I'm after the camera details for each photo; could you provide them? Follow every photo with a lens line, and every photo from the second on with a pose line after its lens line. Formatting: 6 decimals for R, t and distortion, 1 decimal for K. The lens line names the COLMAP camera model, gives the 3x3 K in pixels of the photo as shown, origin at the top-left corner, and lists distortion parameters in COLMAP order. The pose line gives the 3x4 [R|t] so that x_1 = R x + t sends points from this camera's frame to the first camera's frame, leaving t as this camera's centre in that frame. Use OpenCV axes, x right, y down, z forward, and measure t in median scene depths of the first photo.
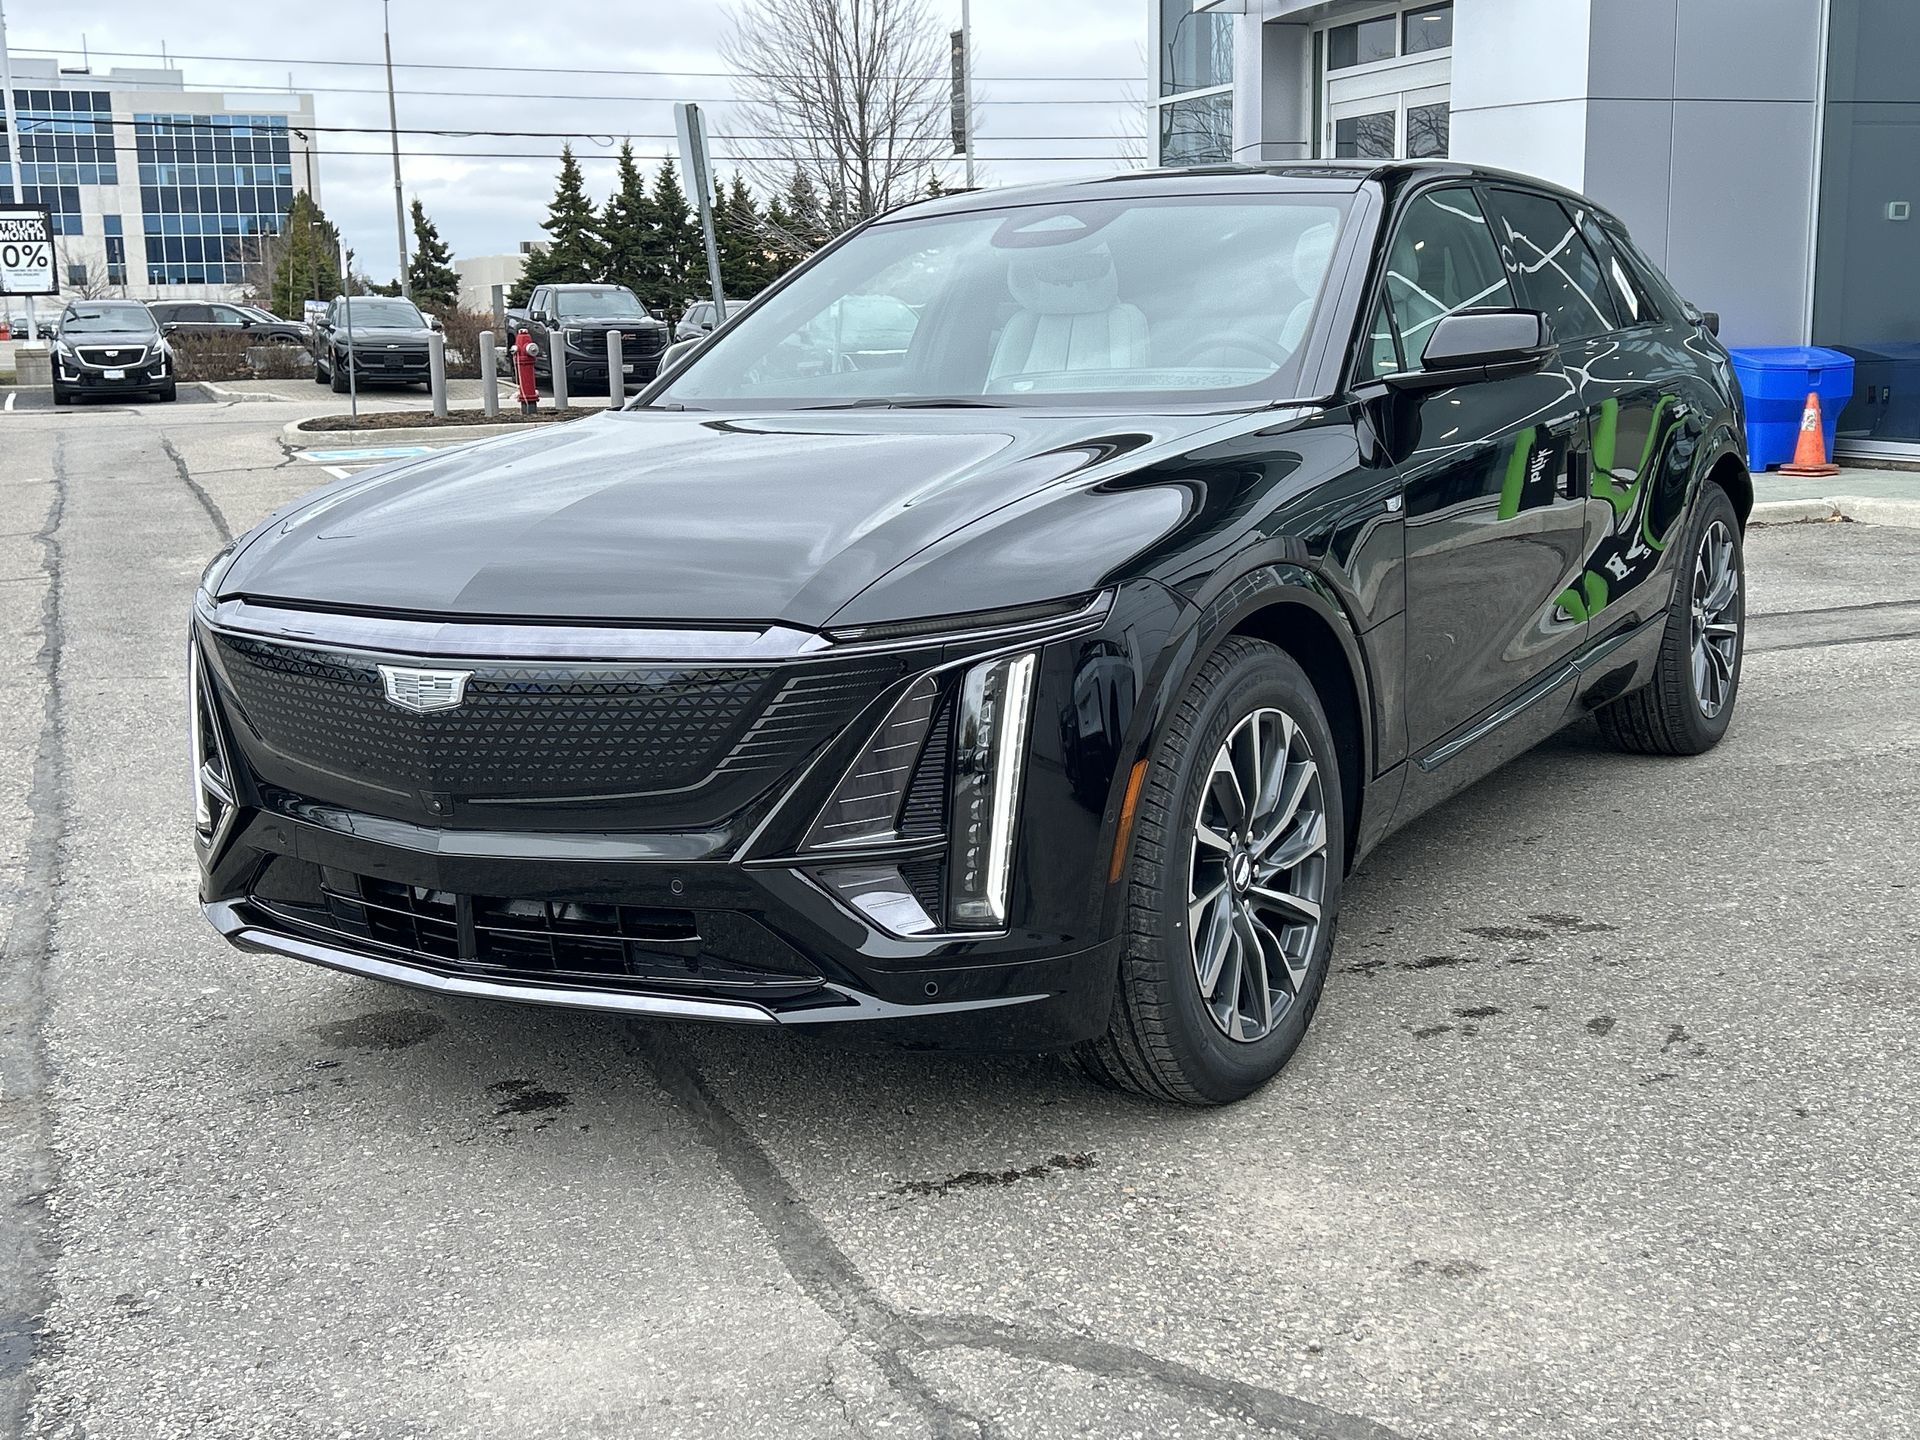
lens RADIAL K [[2343.9, 0, 857.4], [0, 2343.9, 744.3], [0, 0, 1]] dist [0.069979, 0.000000]
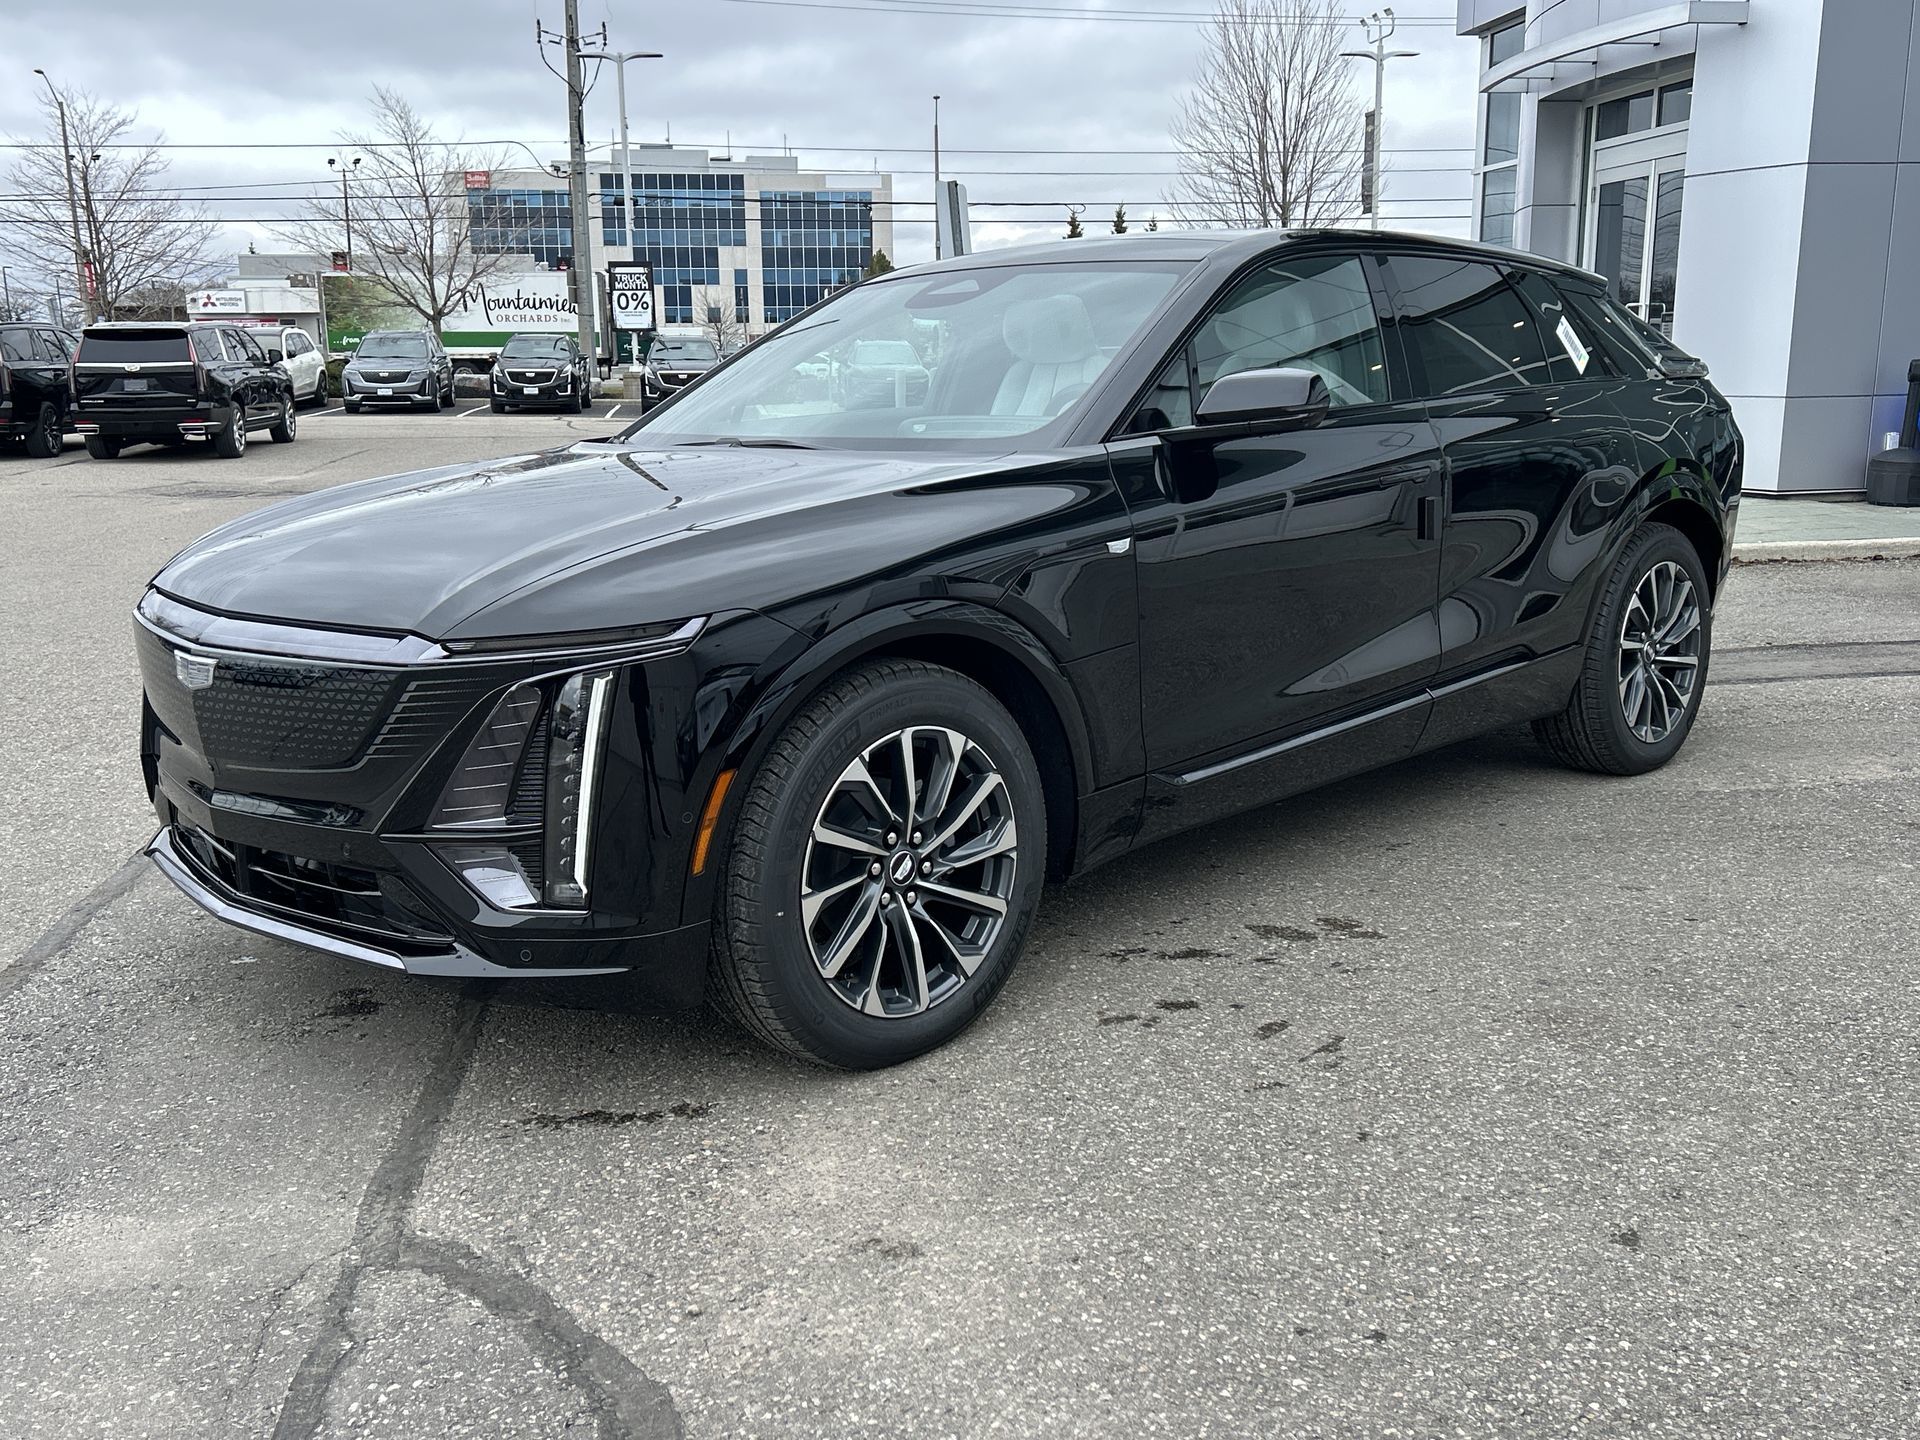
lens RADIAL K [[1838.0, 0, 936.7], [0, 1838.0, 735.3], [0, 0, 1]] dist [0.043858, 0.000000]
pose [[0.967459, 0.061510, -0.245439, 0.376106], [-0.054315, 0.997875, 0.035983, -0.040495], [0.247131, -0.021481, 0.968744, 0.140970]]
